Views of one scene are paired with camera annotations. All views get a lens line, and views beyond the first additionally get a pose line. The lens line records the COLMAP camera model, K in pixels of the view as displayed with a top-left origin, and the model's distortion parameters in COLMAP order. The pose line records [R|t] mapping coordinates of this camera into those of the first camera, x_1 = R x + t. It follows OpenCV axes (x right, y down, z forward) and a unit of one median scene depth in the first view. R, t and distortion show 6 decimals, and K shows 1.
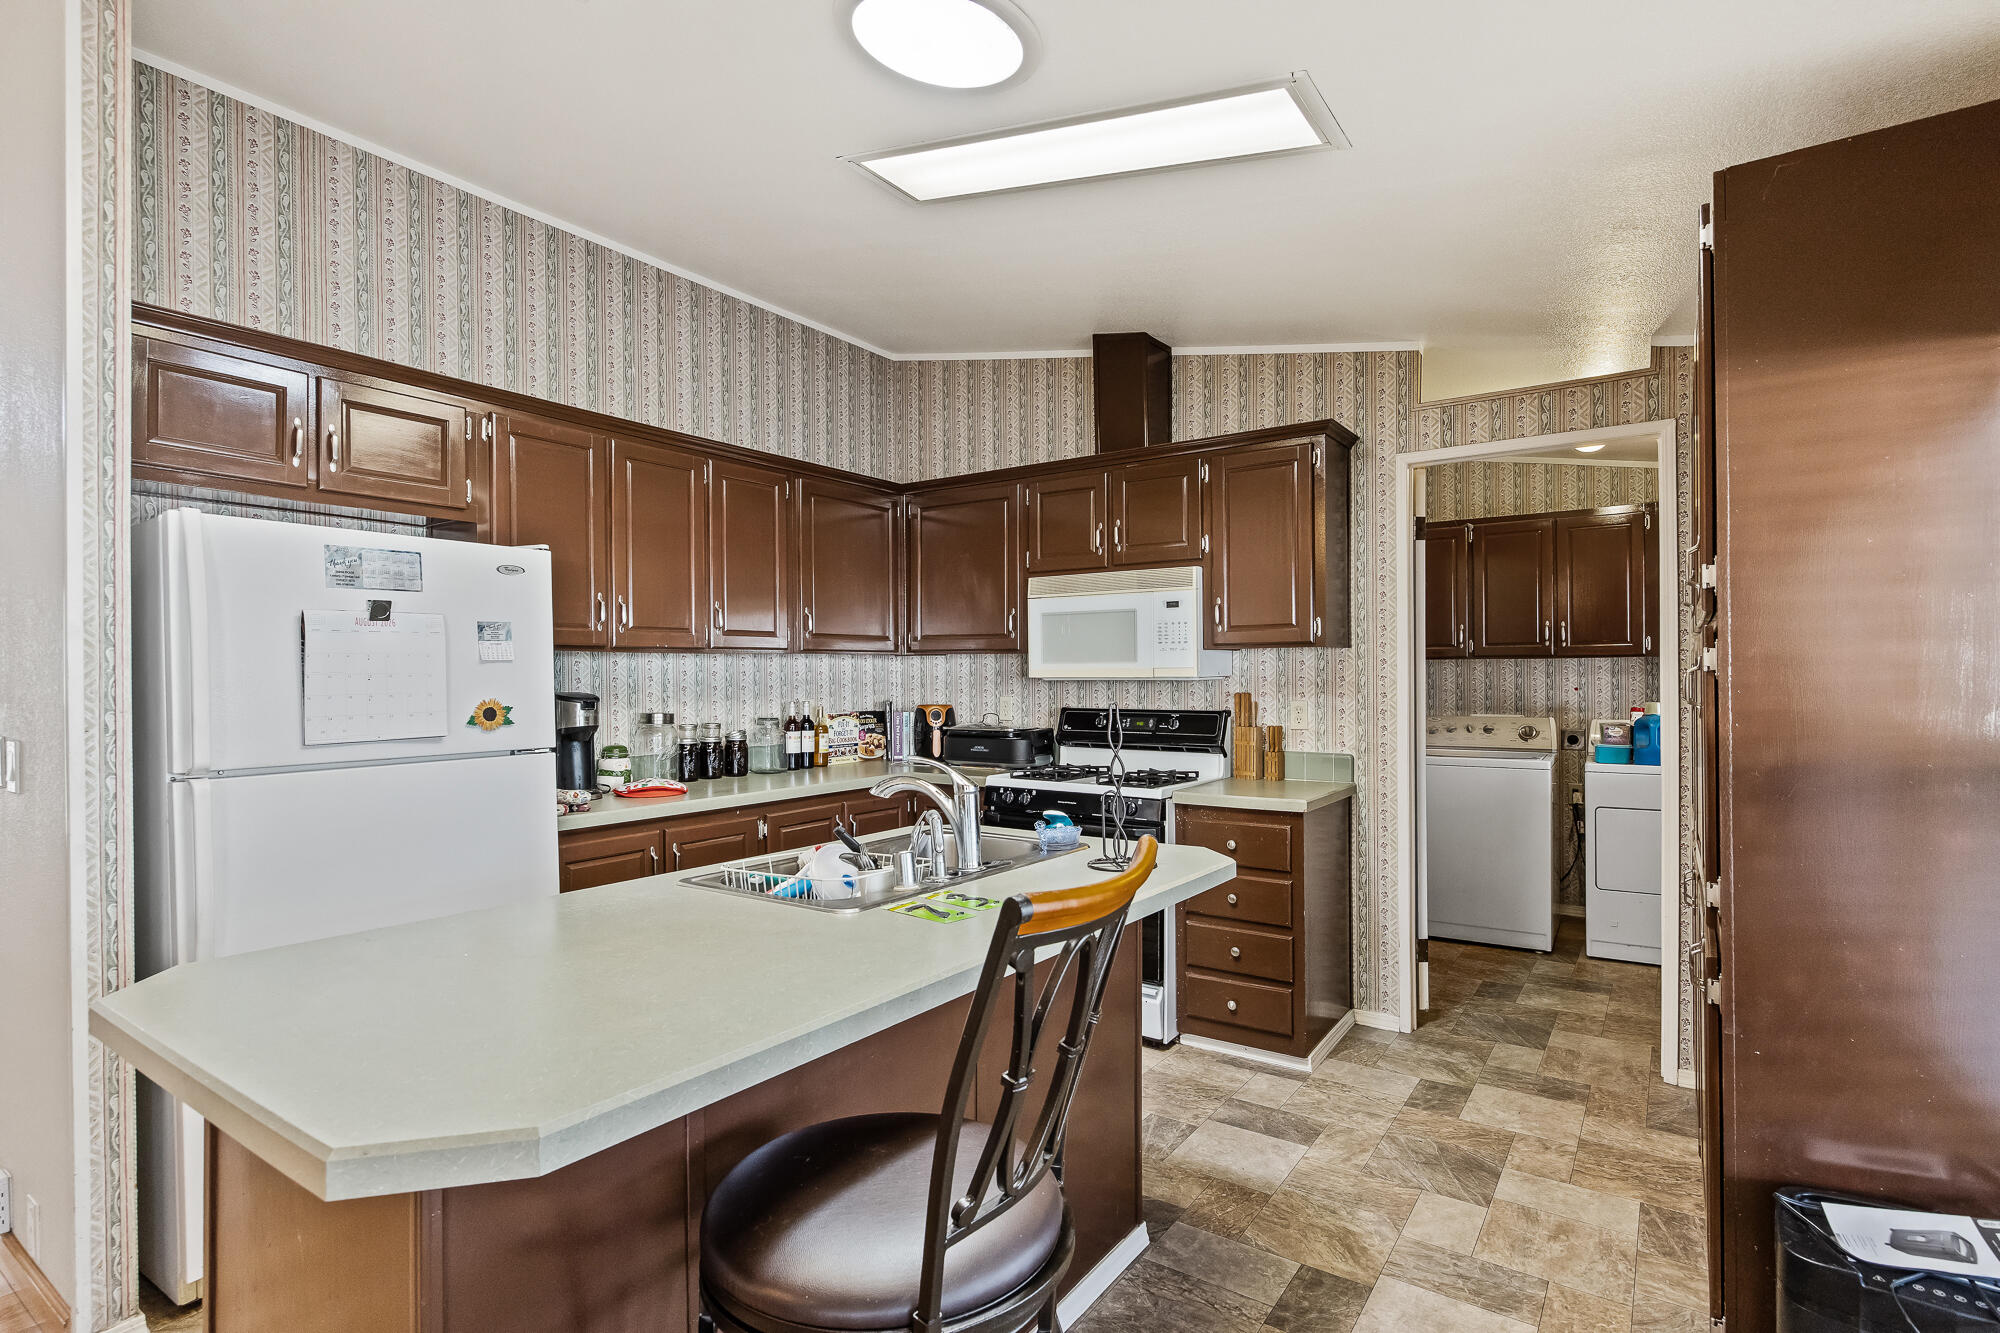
lens RADIAL K [[983.9, 0, 995.1], [0, 983.9, 675.5], [0, 0, 1]] dist [-0.005509, 0.000842]
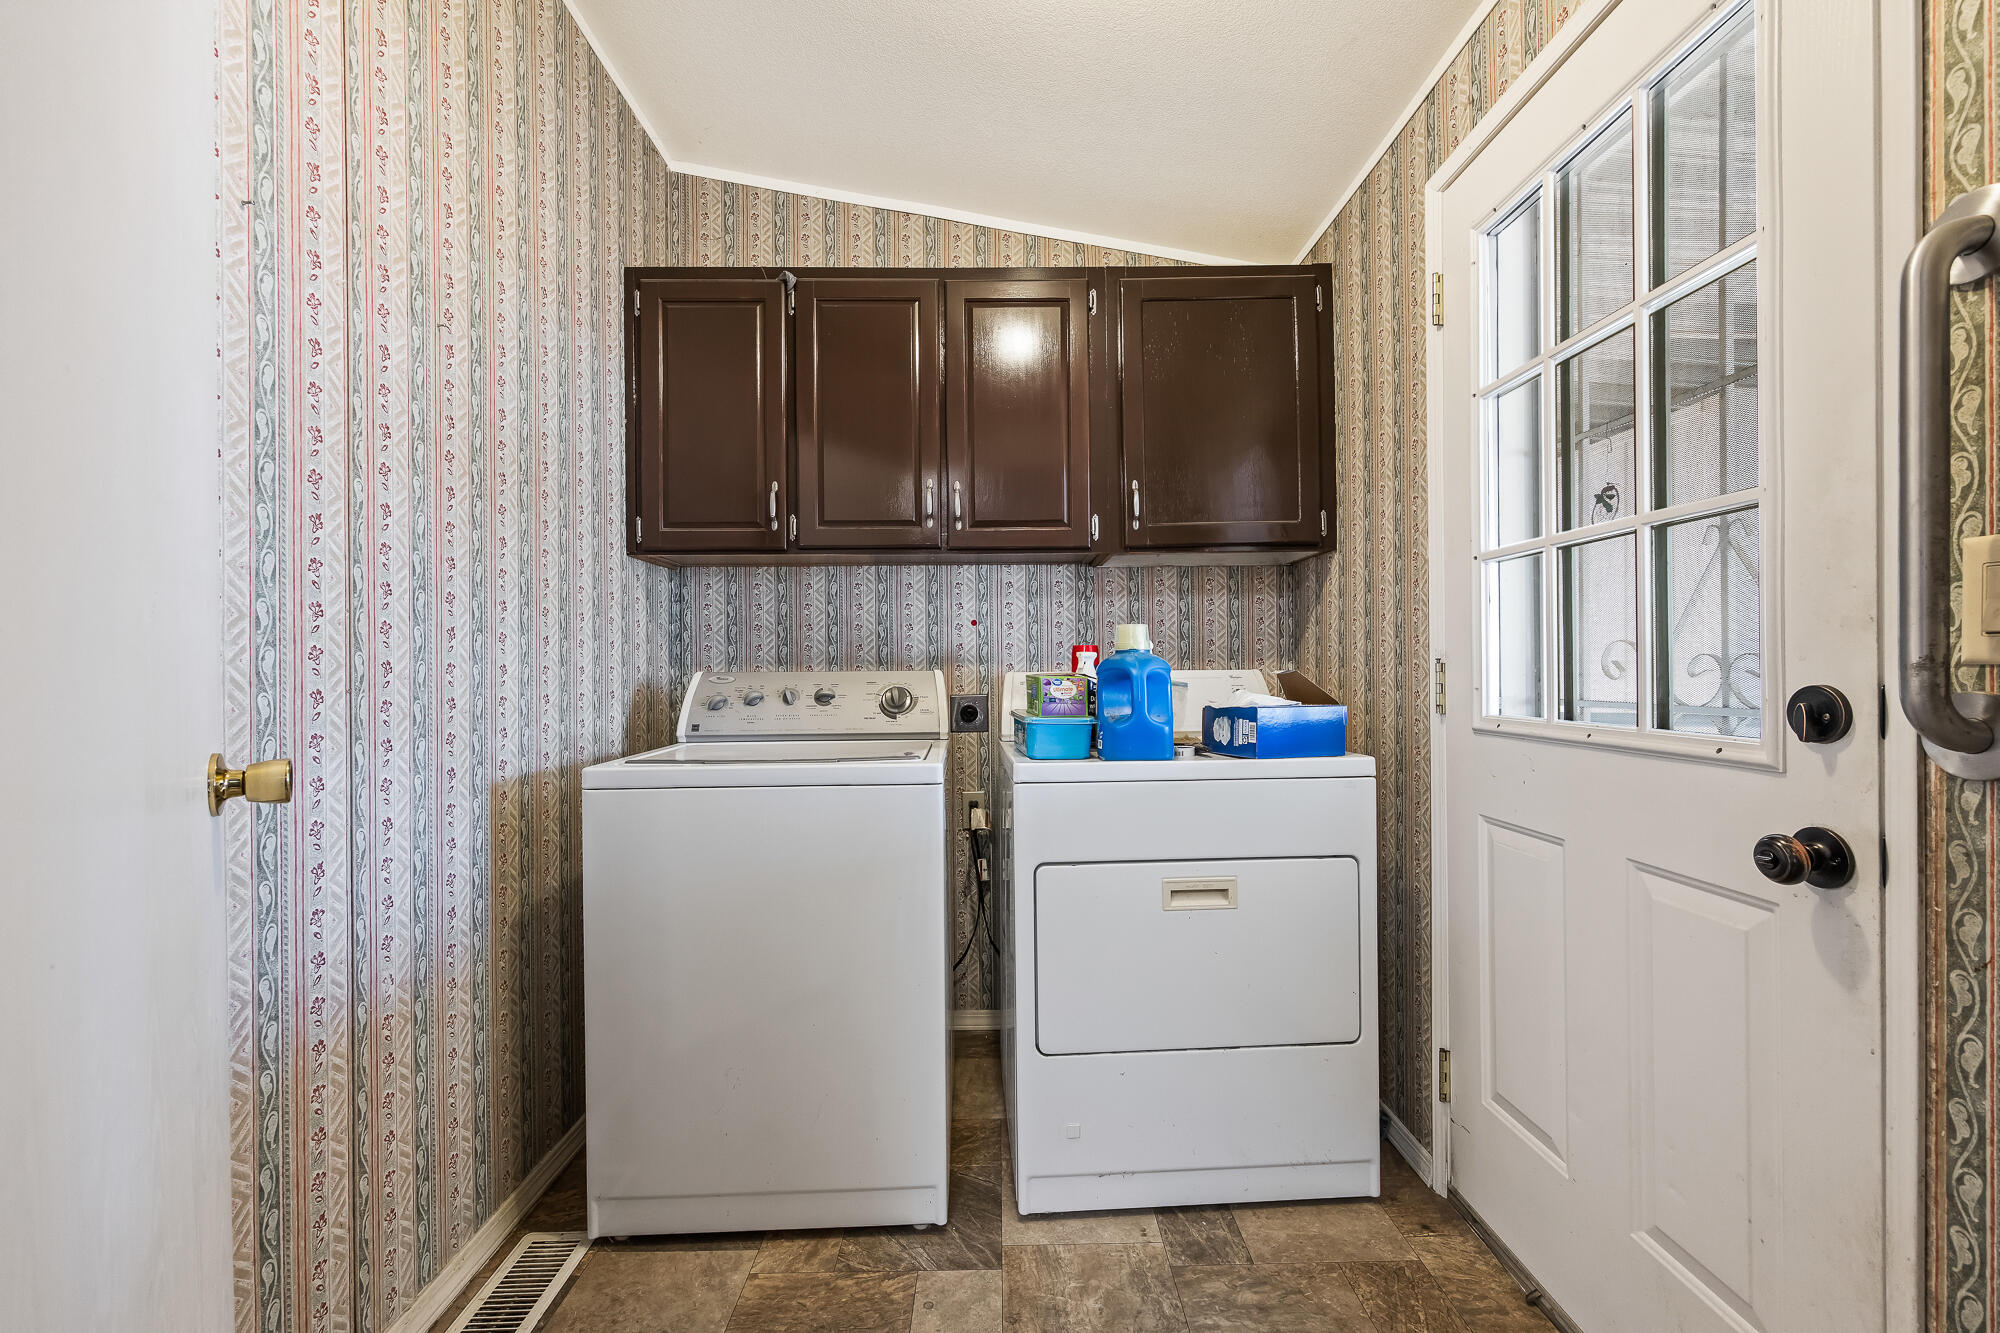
lens RADIAL K [[814.6, 0, 1003.4], [0, 814.6, 669.9], [0, 0, 1]] dist [-0.001008, -0.000507]
pose [[0.816096, 0.000099, 0.577916, 0.412290], [0.004802, 0.999964, -0.006953, 0.053923], [-0.577896, 0.008449, 0.816067, 0.748728]]
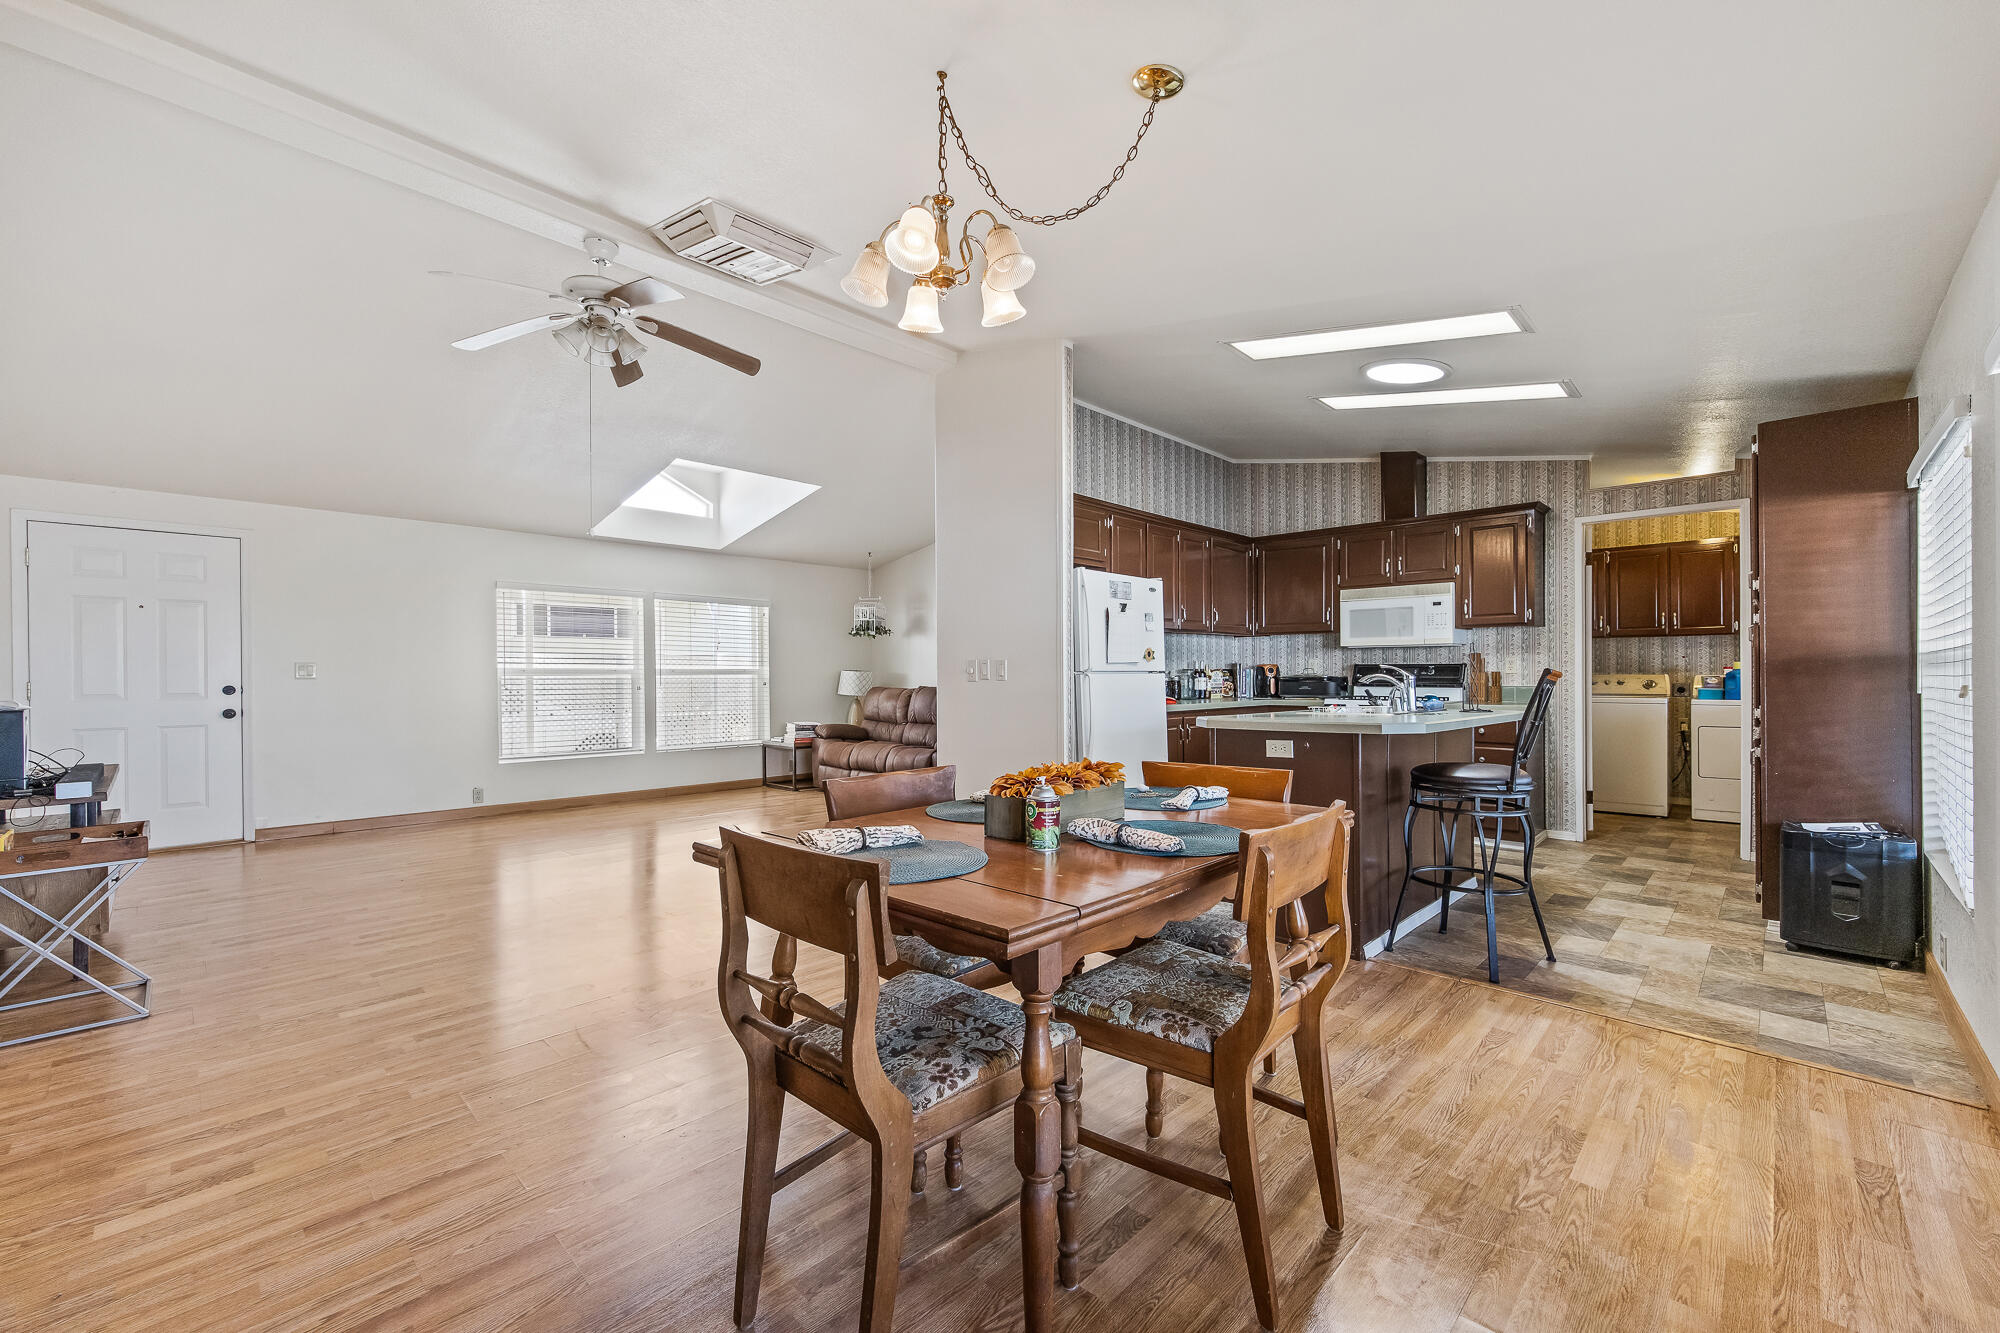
lens RADIAL K [[814.6, 0, 995.8], [0, 814.6, 673.8], [0, 0, 1]] dist [-0.001008, -0.000507]
pose [[0.987529, 0.001385, -0.157428, -0.335323], [-0.001253, 0.999999, 0.000938, 0.049266], [0.157429, -0.000730, 0.987530, -0.529144]]
